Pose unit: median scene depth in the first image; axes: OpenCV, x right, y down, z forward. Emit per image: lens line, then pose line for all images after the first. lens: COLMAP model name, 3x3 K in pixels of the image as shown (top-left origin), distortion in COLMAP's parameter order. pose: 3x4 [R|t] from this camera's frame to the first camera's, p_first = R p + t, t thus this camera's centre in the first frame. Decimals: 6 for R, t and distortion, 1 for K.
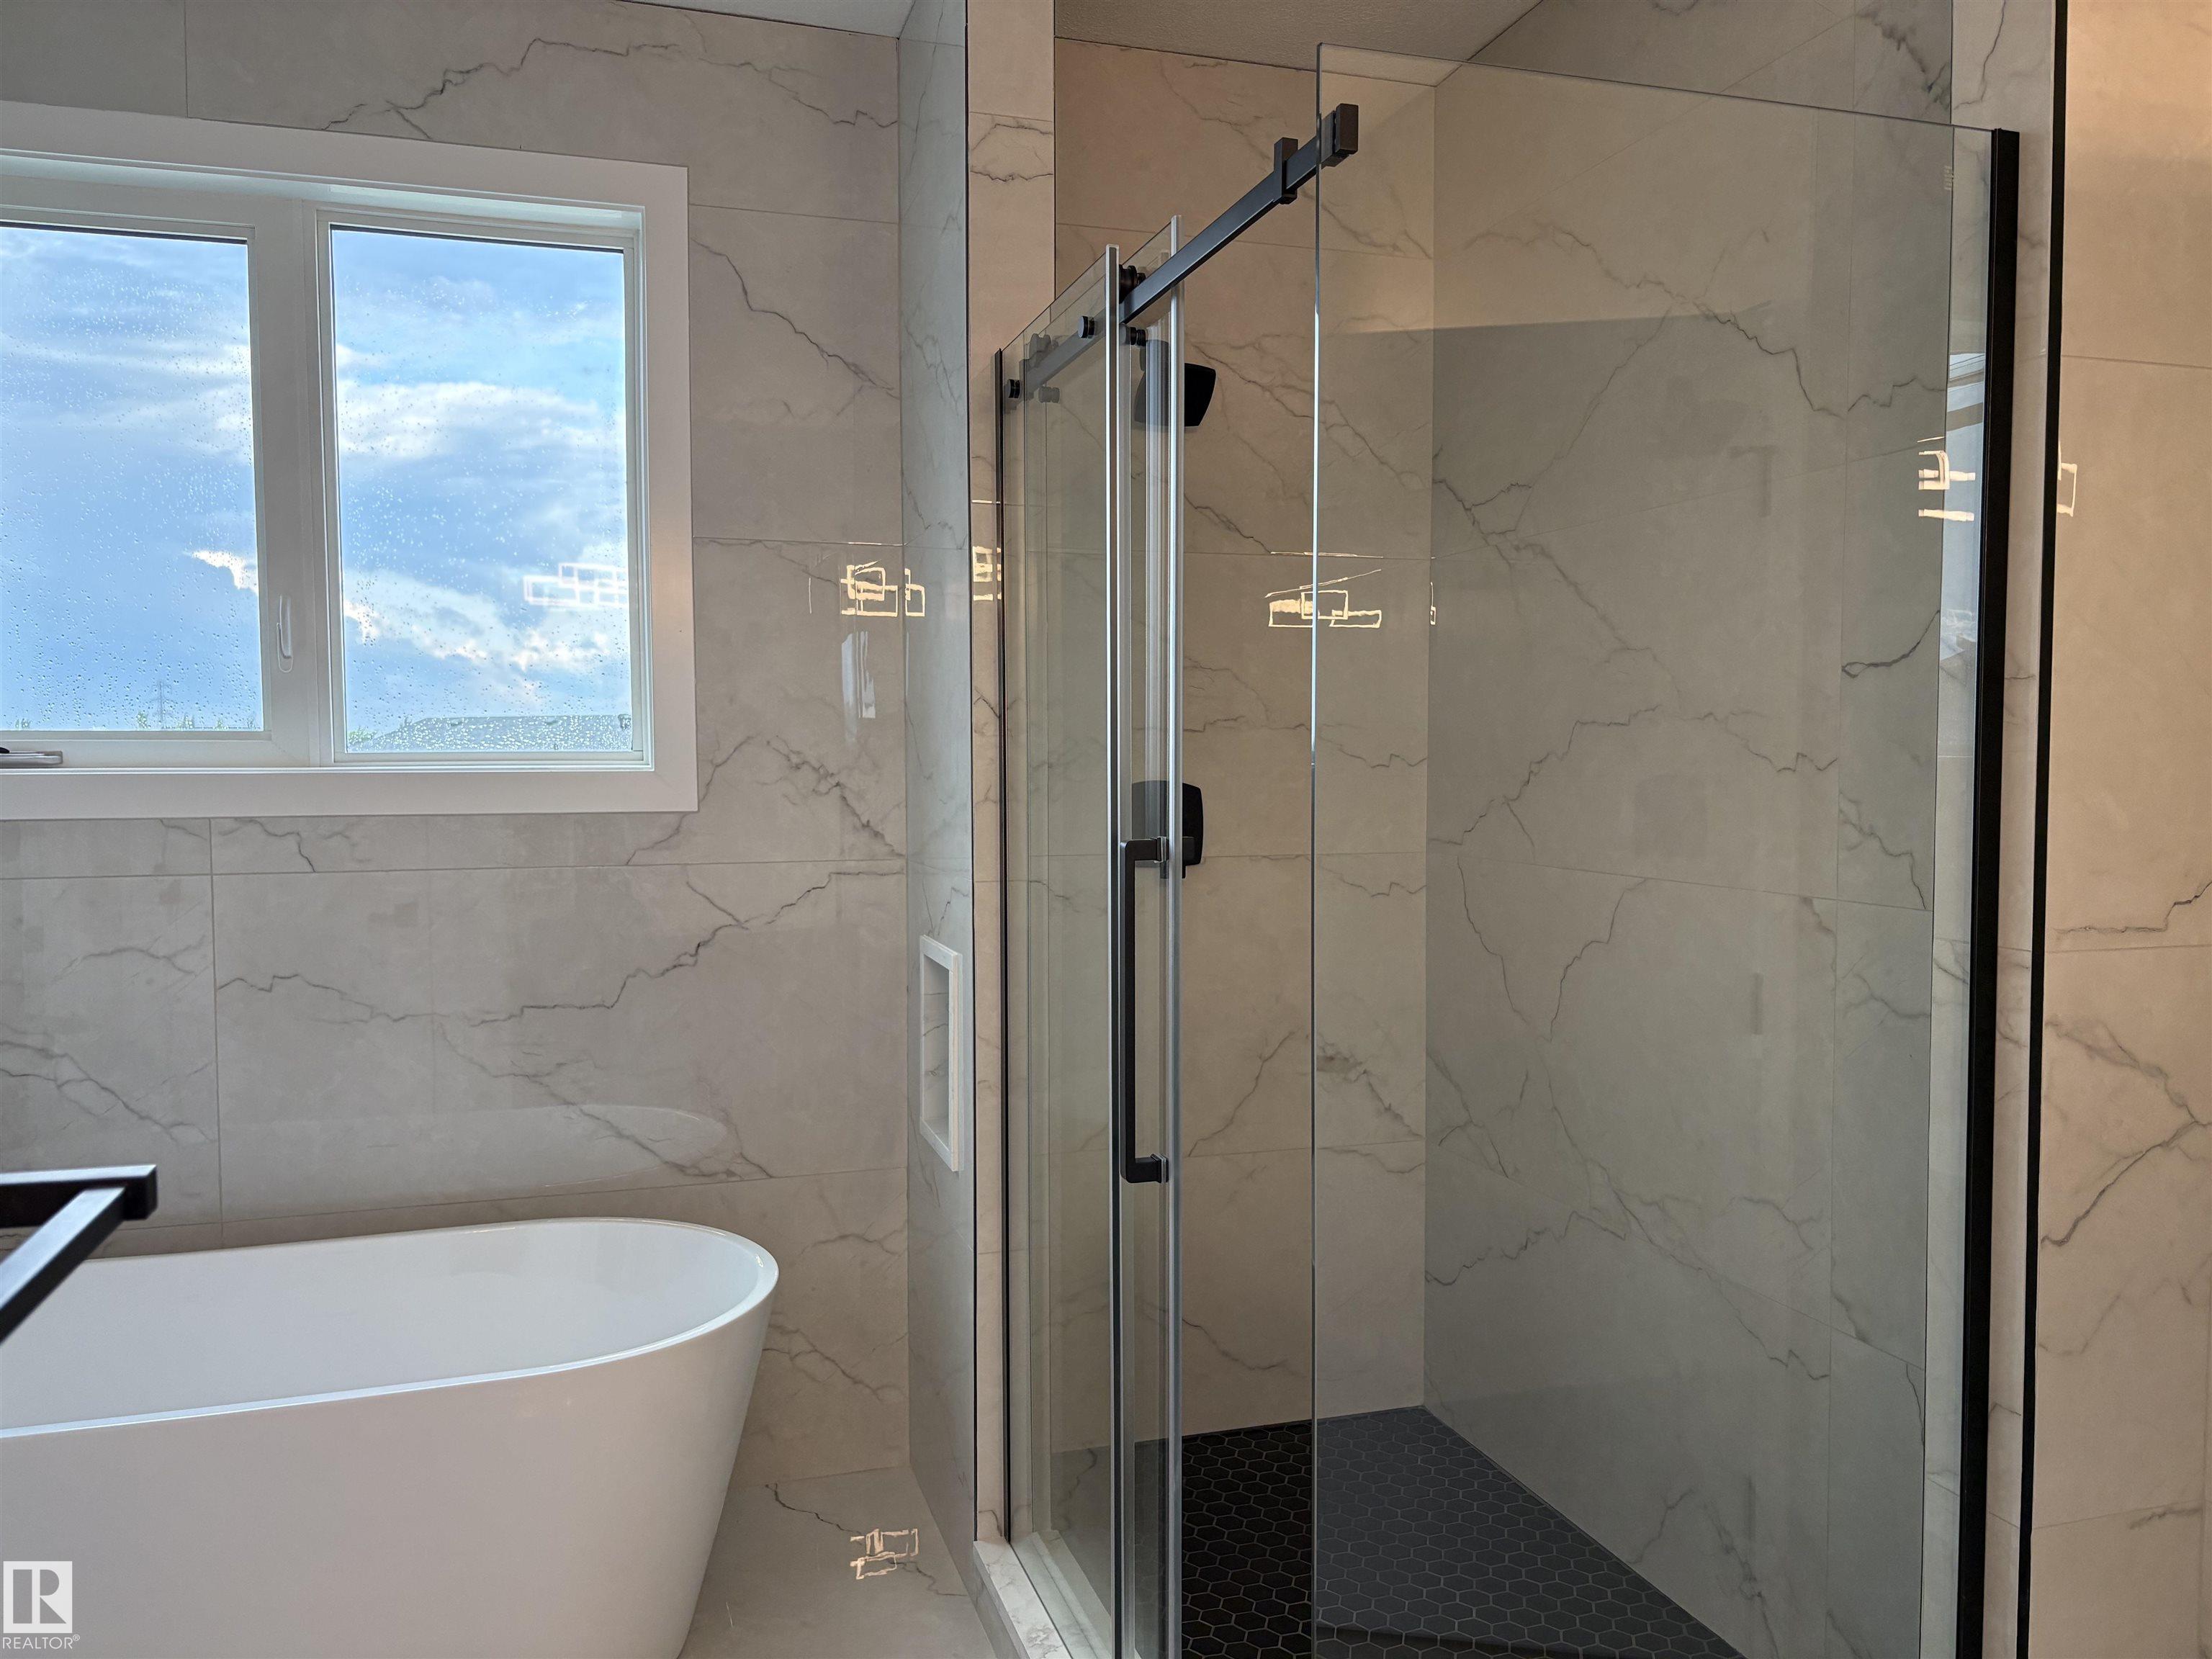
lens RADIAL K [[1692.7, 0, 1099.0], [0, 1692.7, 830.2], [0, 0, 1]] dist [0.051199, -0.048845]
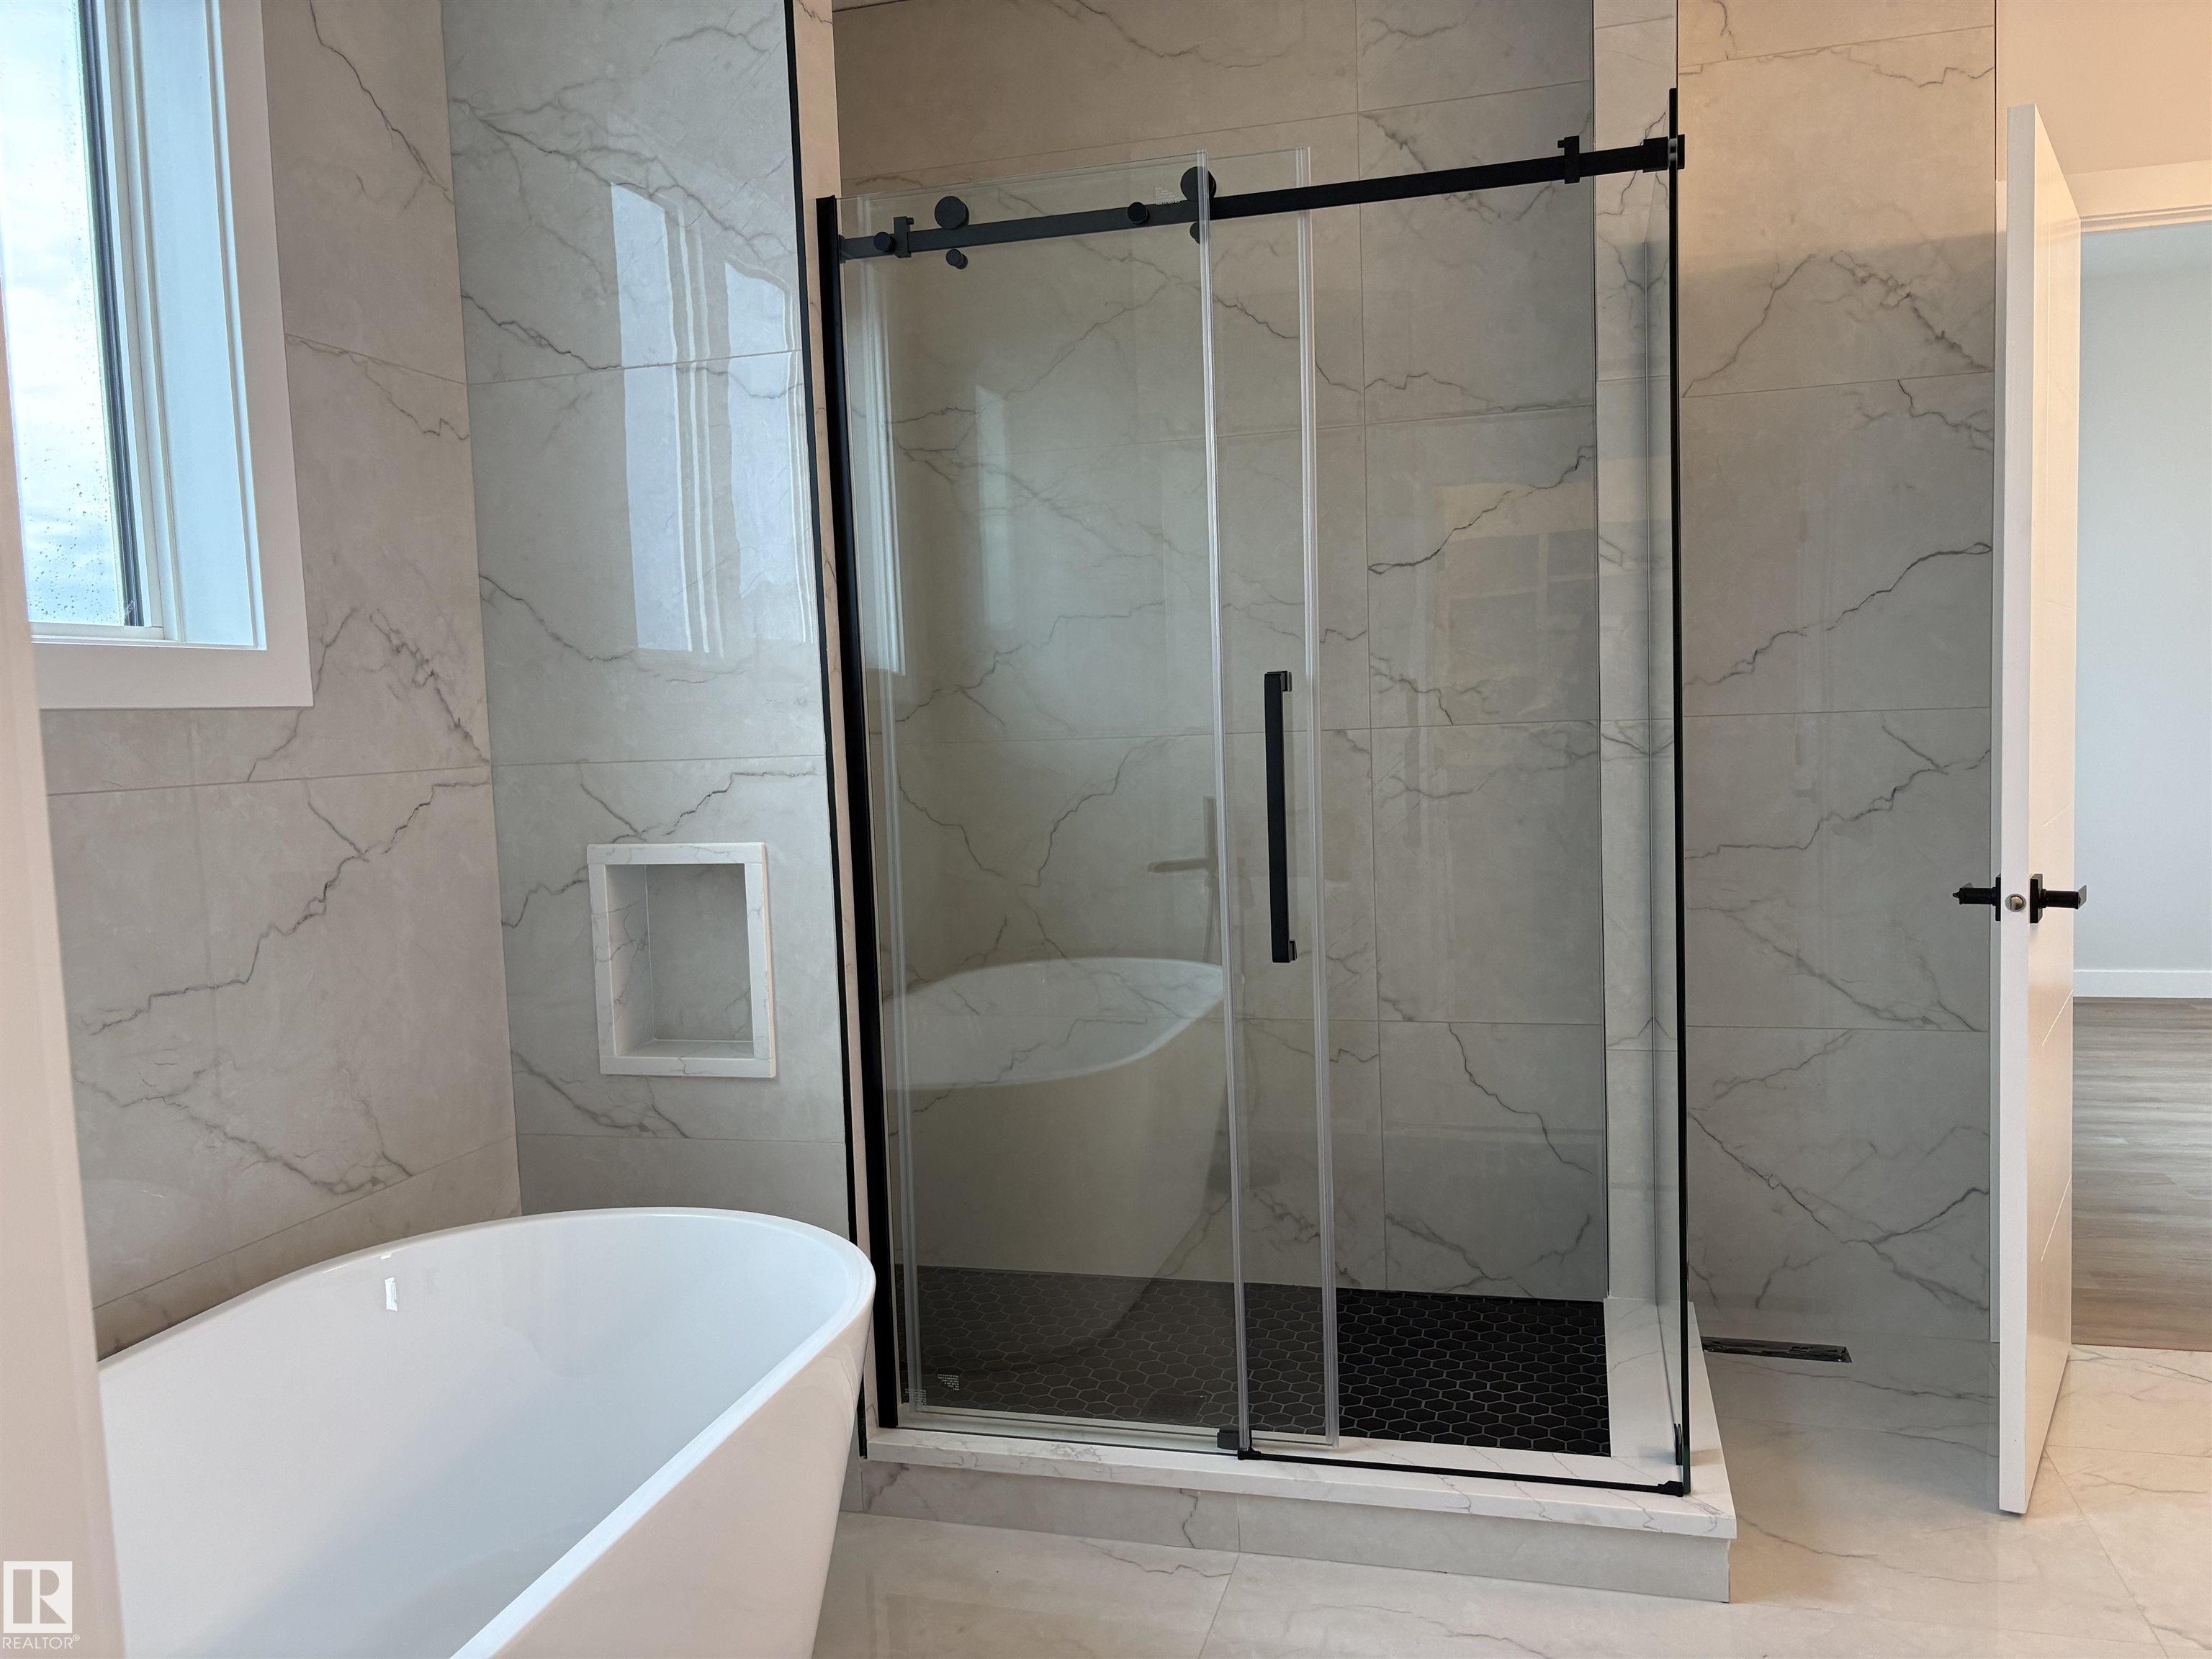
lens RADIAL K [[1692.7, 0, 1102.4], [0, 1692.7, 835.1], [0, 0, 1]] dist [0.051199, -0.048845]
pose [[0.540560, -0.079091, 0.837579, -0.682361], [0.073718, 0.996195, 0.046493, 0.035783], [-0.838069, 0.036613, 0.544334, 0.306528]]
